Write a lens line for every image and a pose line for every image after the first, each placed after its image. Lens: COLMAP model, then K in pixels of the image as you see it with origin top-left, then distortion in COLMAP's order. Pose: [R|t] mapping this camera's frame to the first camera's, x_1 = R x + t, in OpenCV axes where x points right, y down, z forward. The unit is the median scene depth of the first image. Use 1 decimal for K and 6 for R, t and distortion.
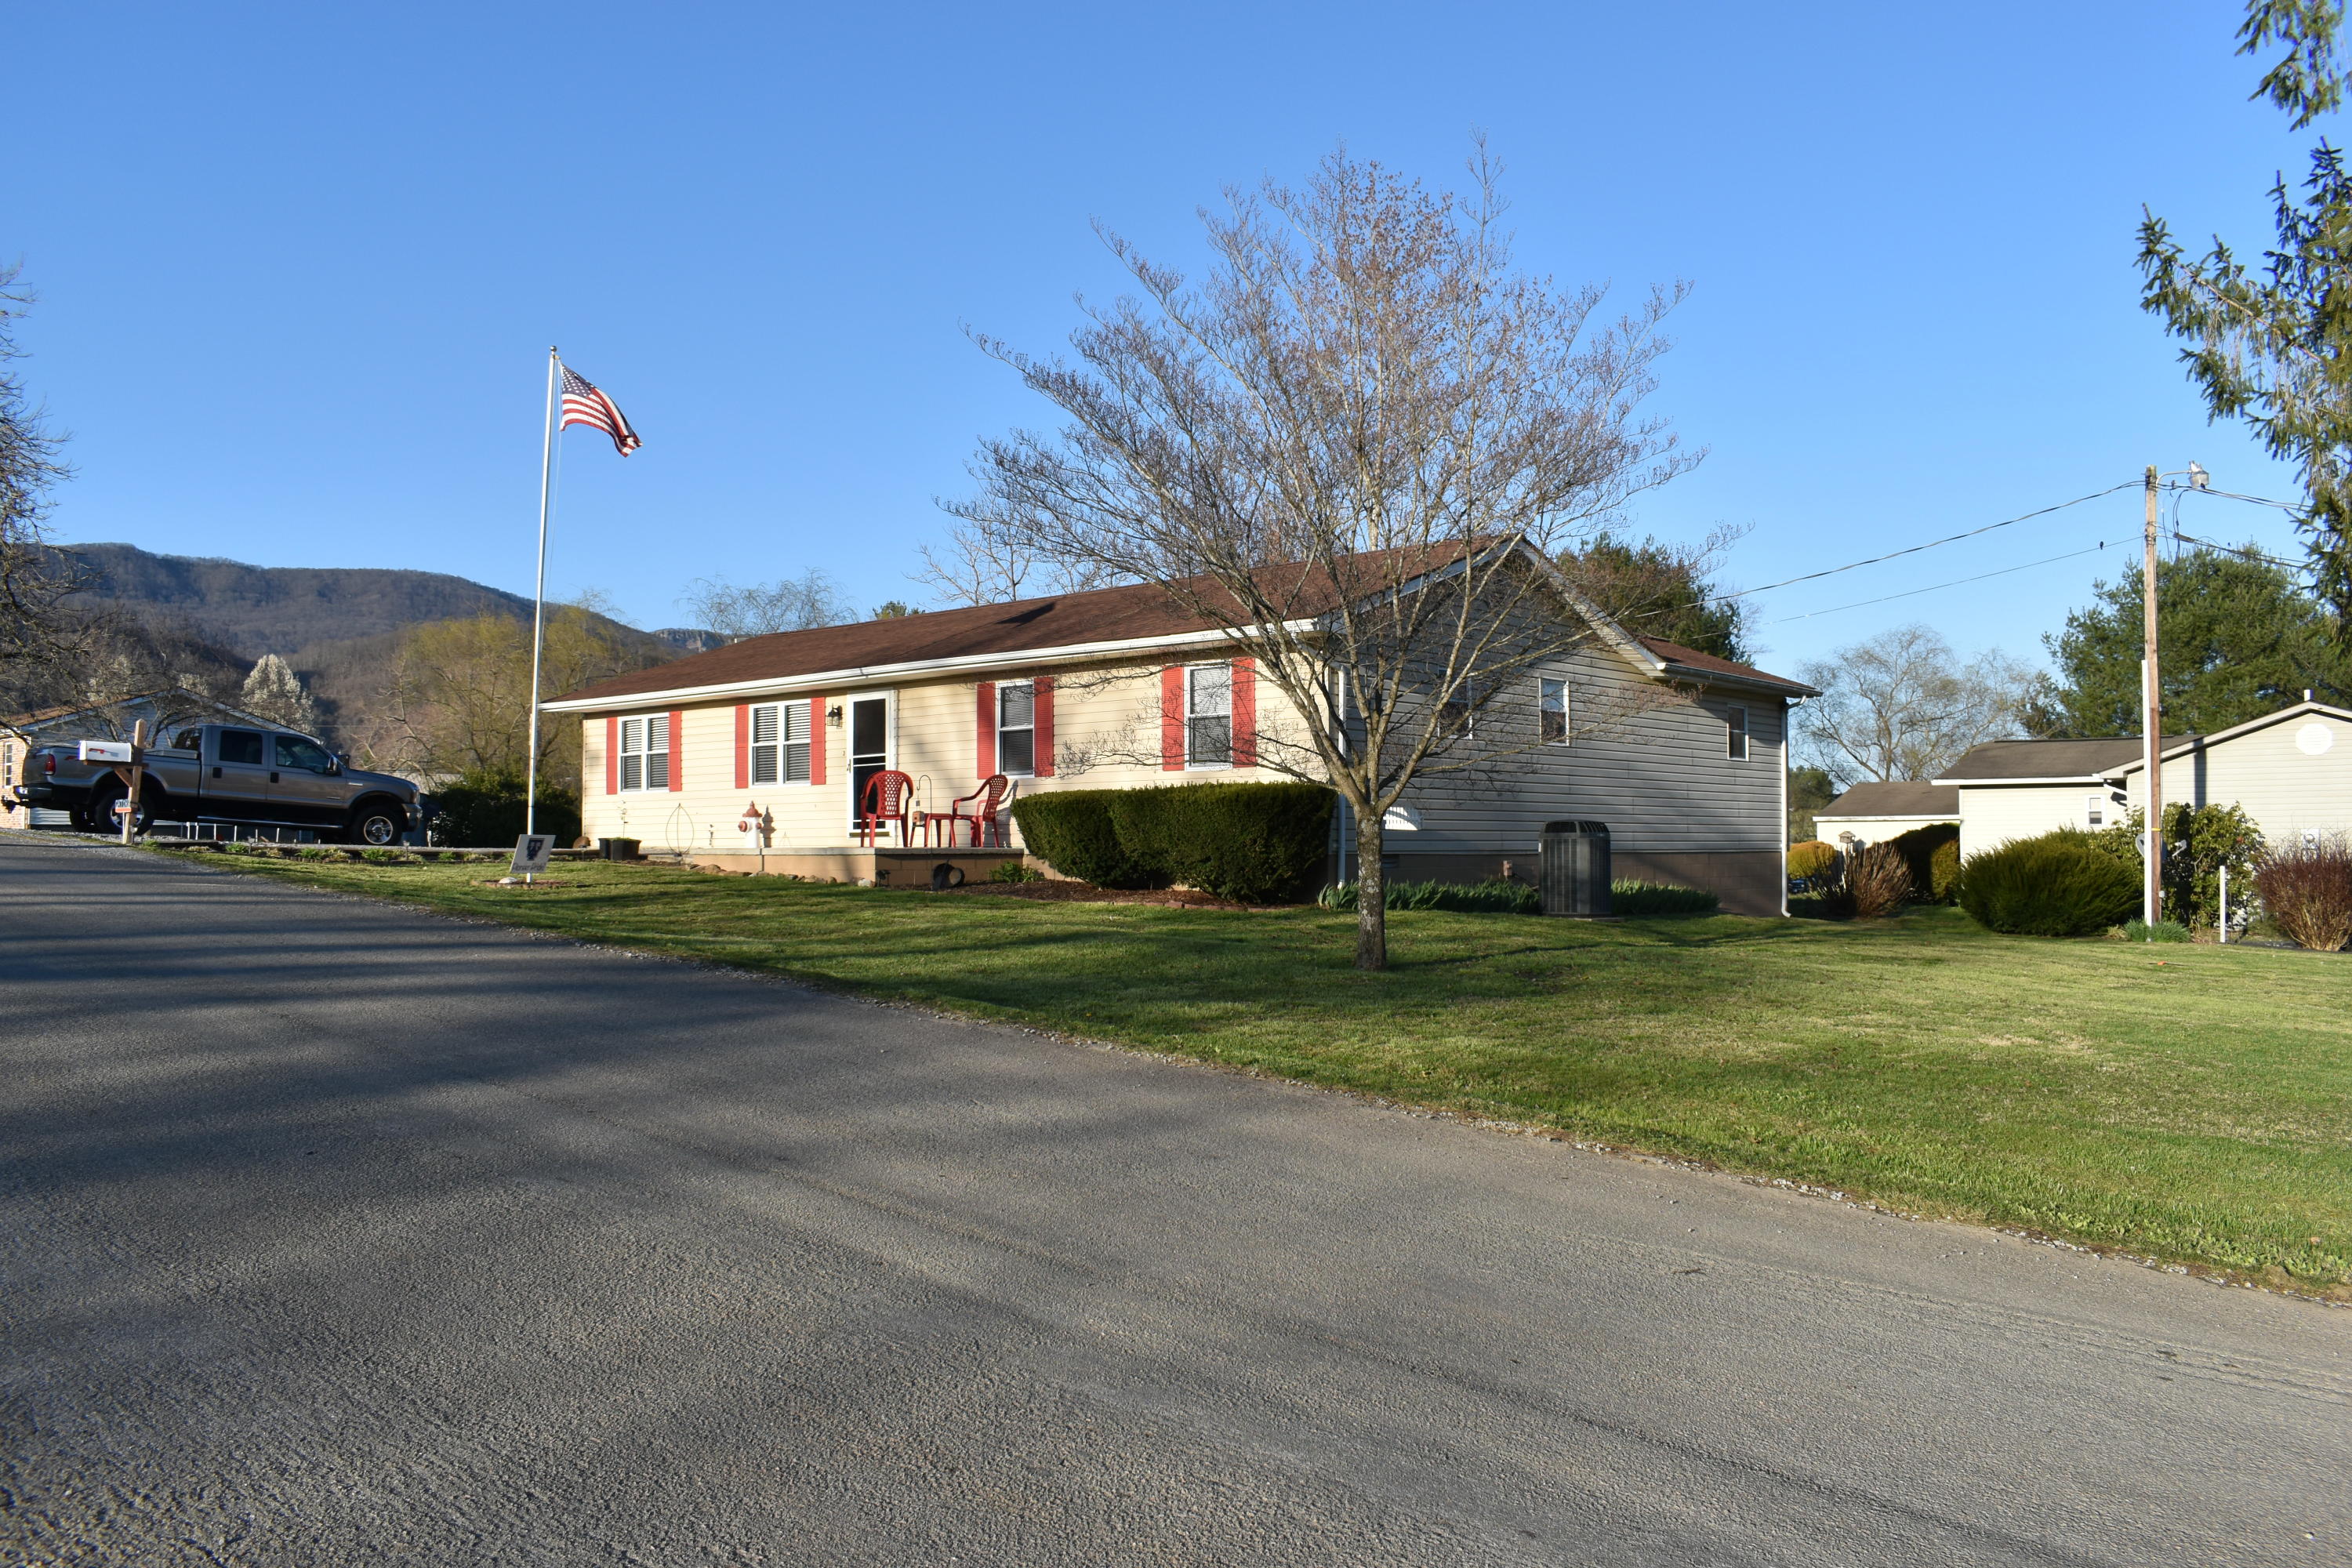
lens RADIAL K [[1794.2, 0, 1186.1], [0, 1794.2, 784.4], [0, 0, 1]] dist [-0.019789, 0.004177]
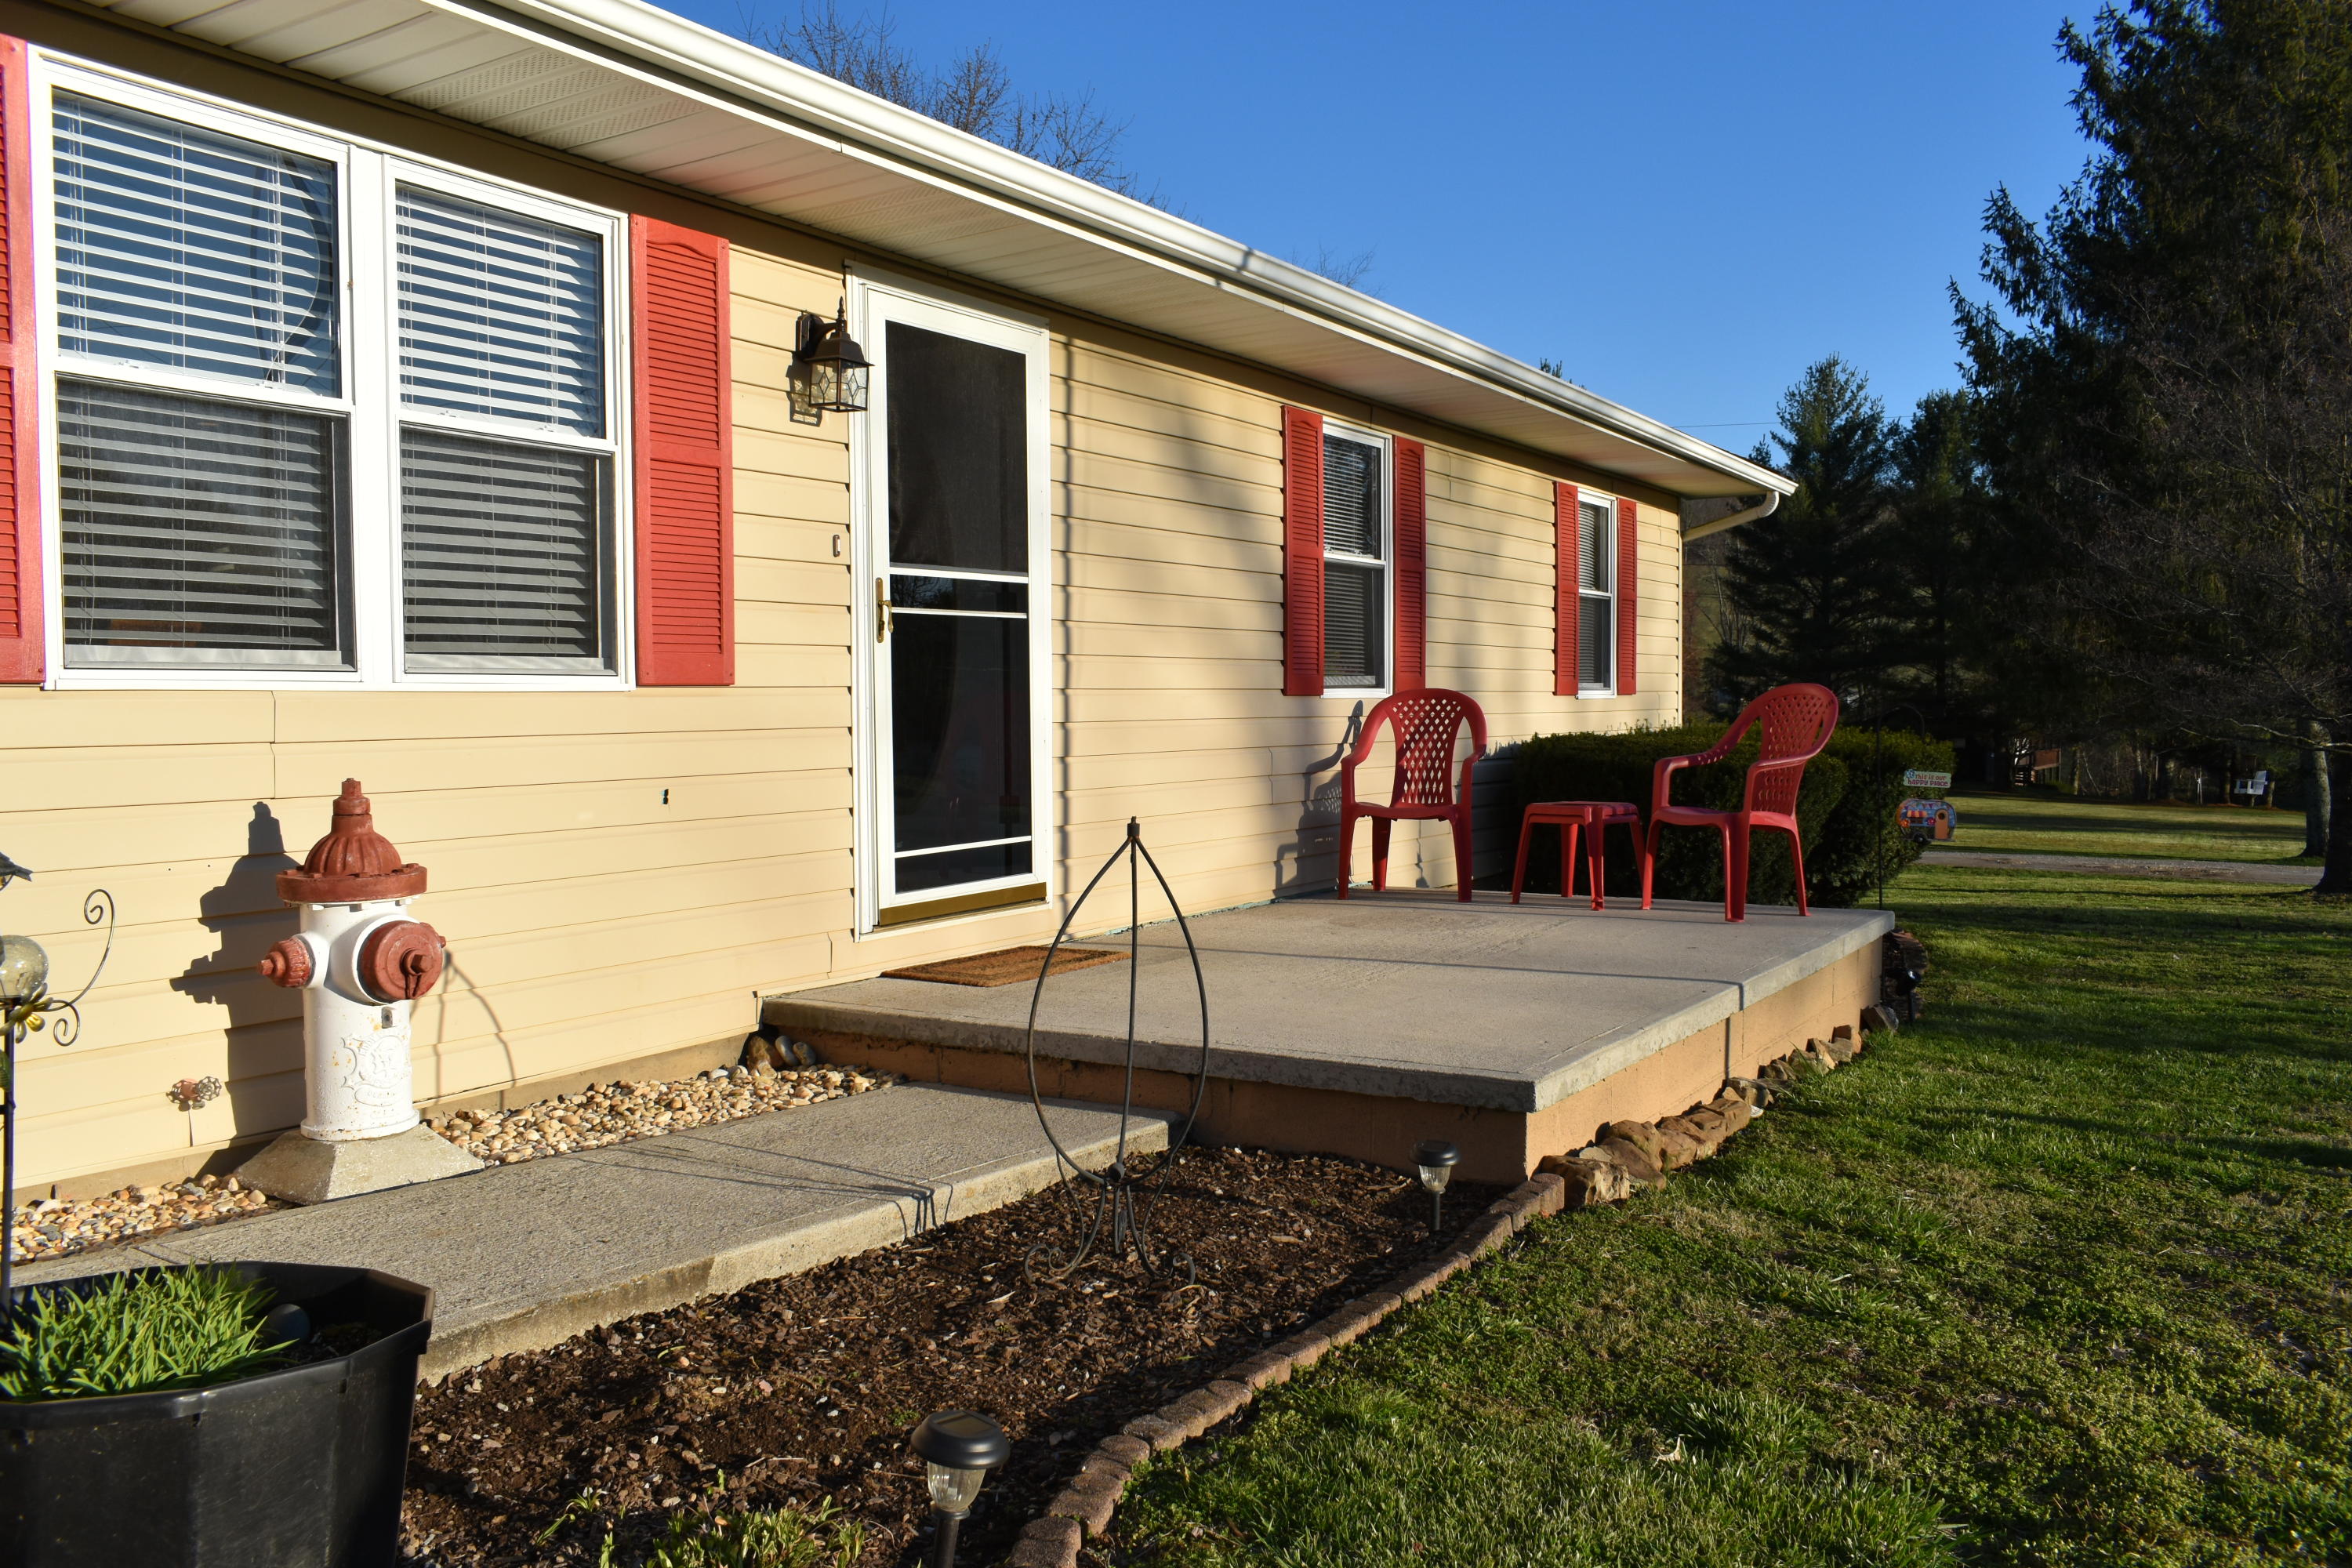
lens RADIAL K [[1794.2, 0, 1186.1], [0, 1794.2, 784.4], [0, 0, 1]] dist [-0.019789, 0.004177]
pose [[-0.154355, -0.040524, 0.987184, -0.403655], [-0.030375, 0.998881, 0.036255, 0.002092], [-0.987548, -0.024390, -0.155413, 0.974817]]
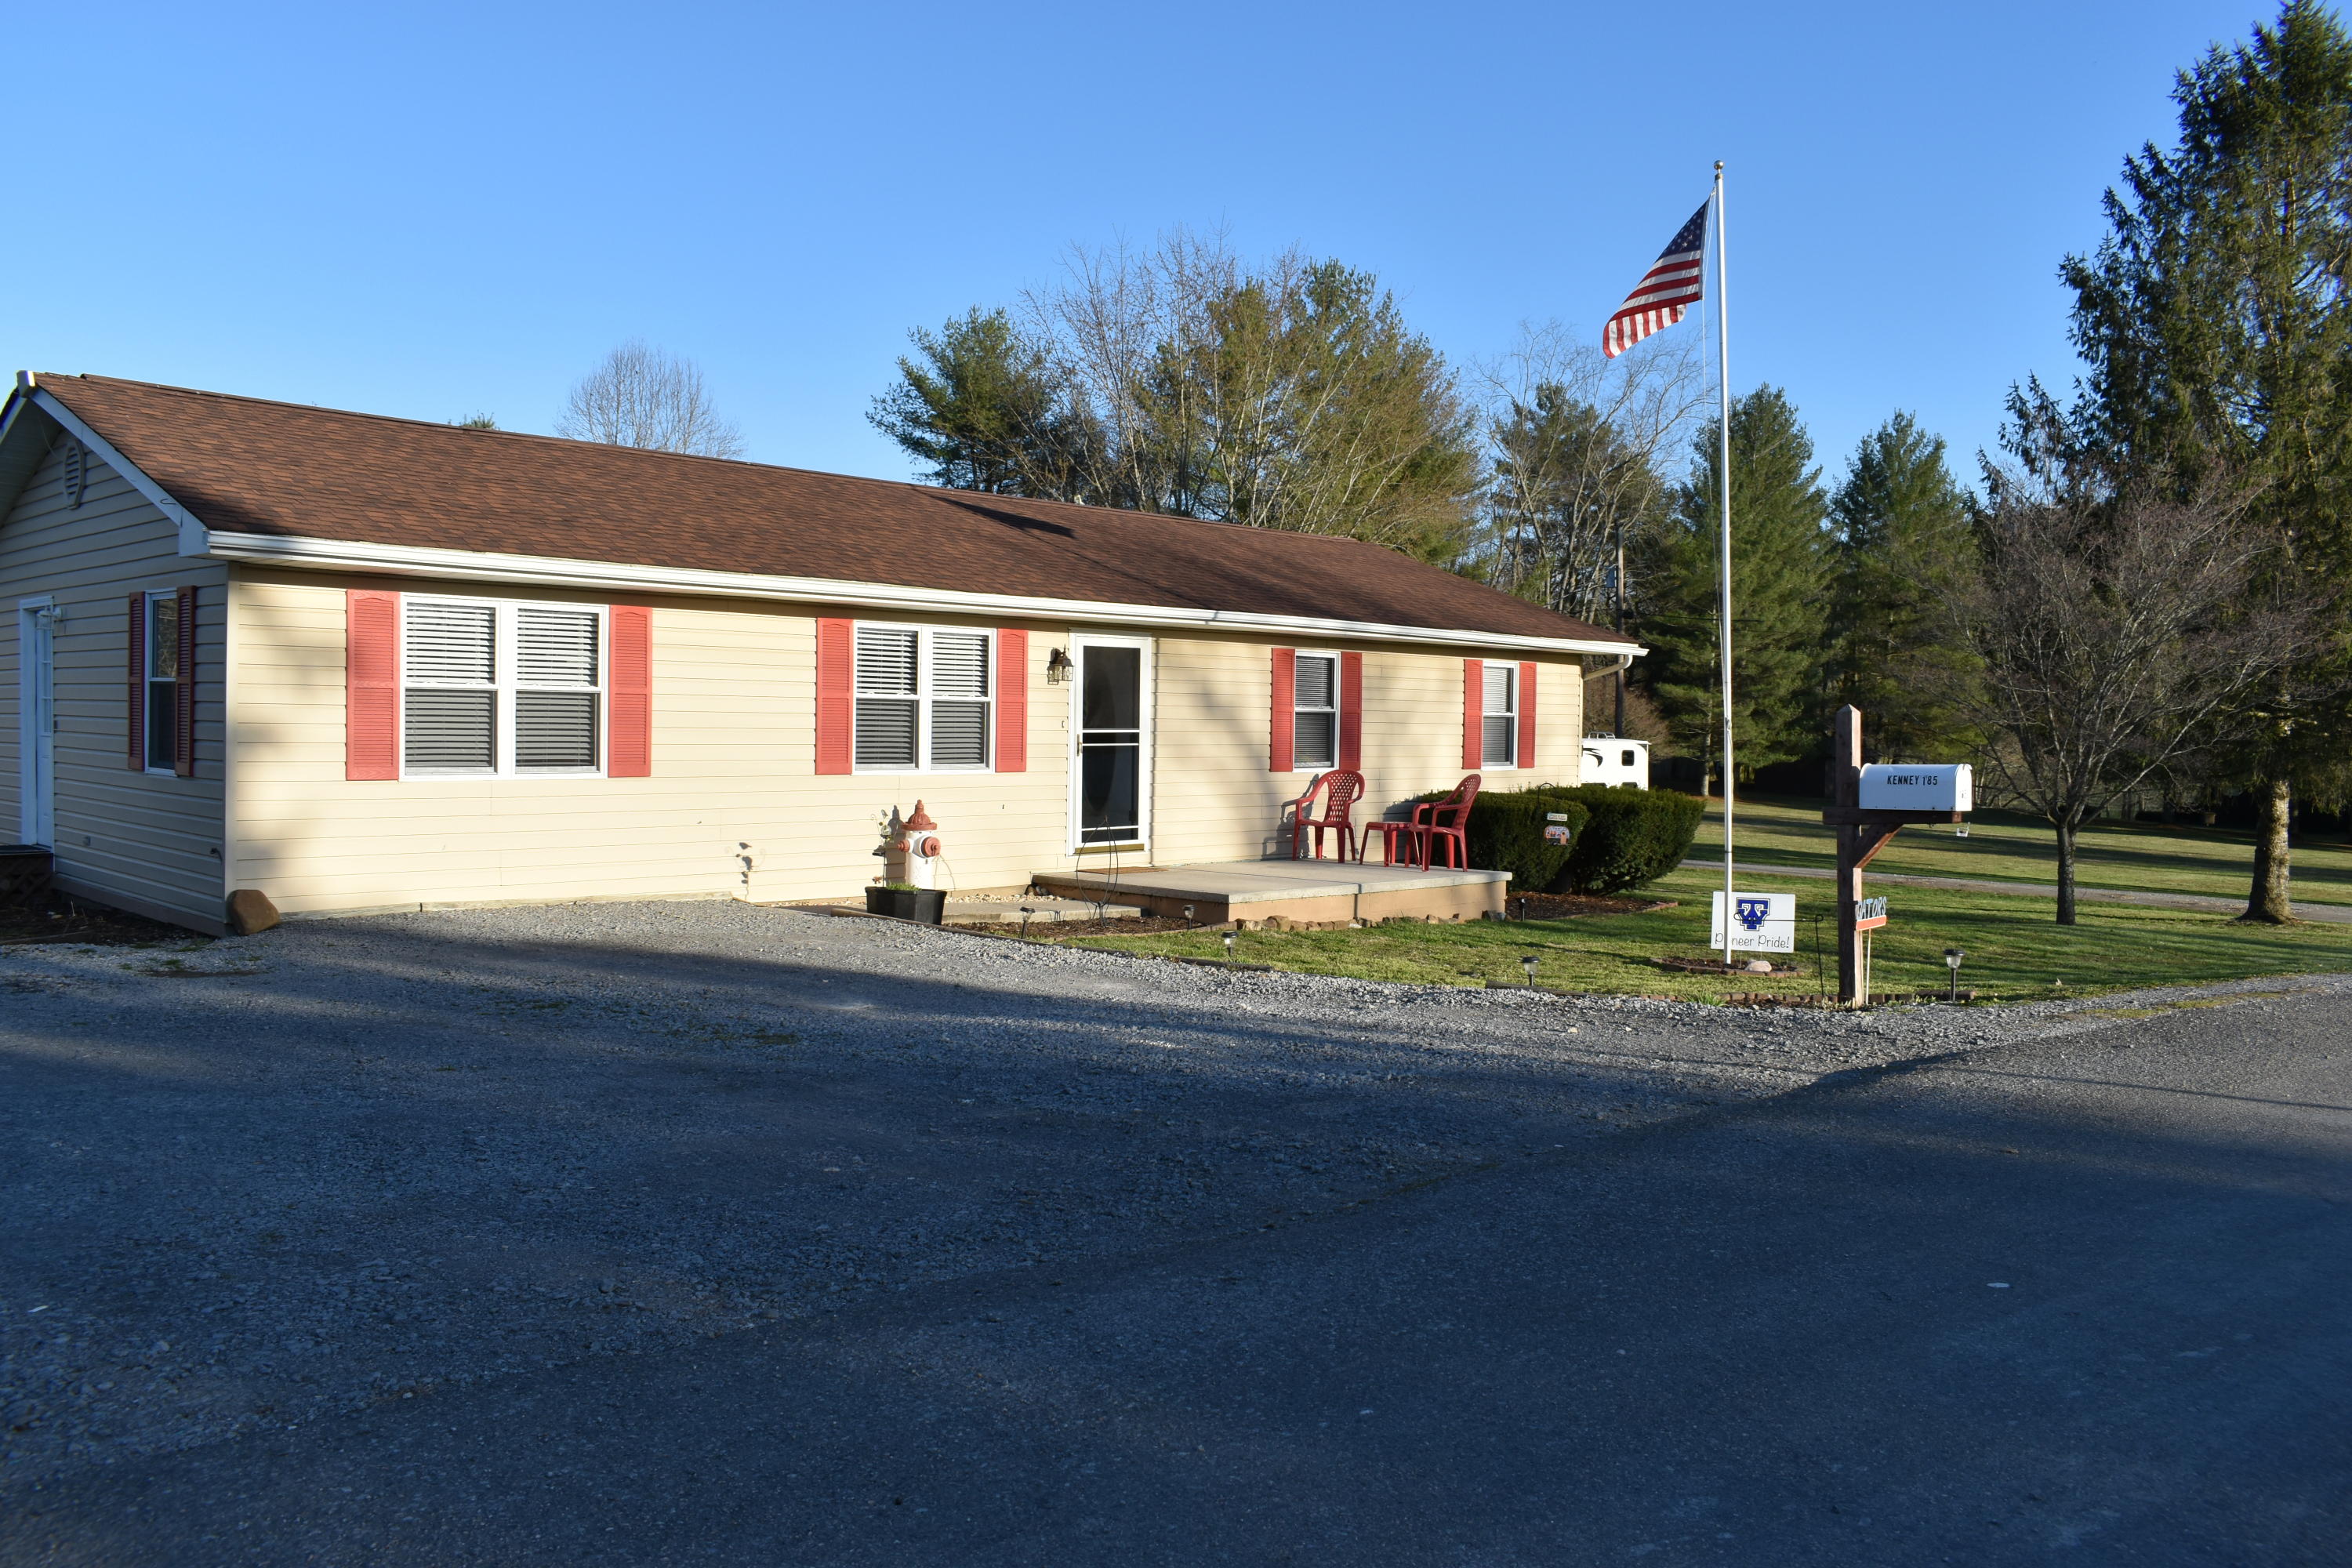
lens RADIAL K [[1794.2, 0, 1186.1], [0, 1794.2, 784.4], [0, 0, 1]] dist [-0.019789, 0.004177]
pose [[0.060145, -0.030059, 0.997737, -0.811064], [-0.053427, 0.998017, 0.033288, -0.019266], [-0.996759, -0.055309, 0.058419, 0.902719]]
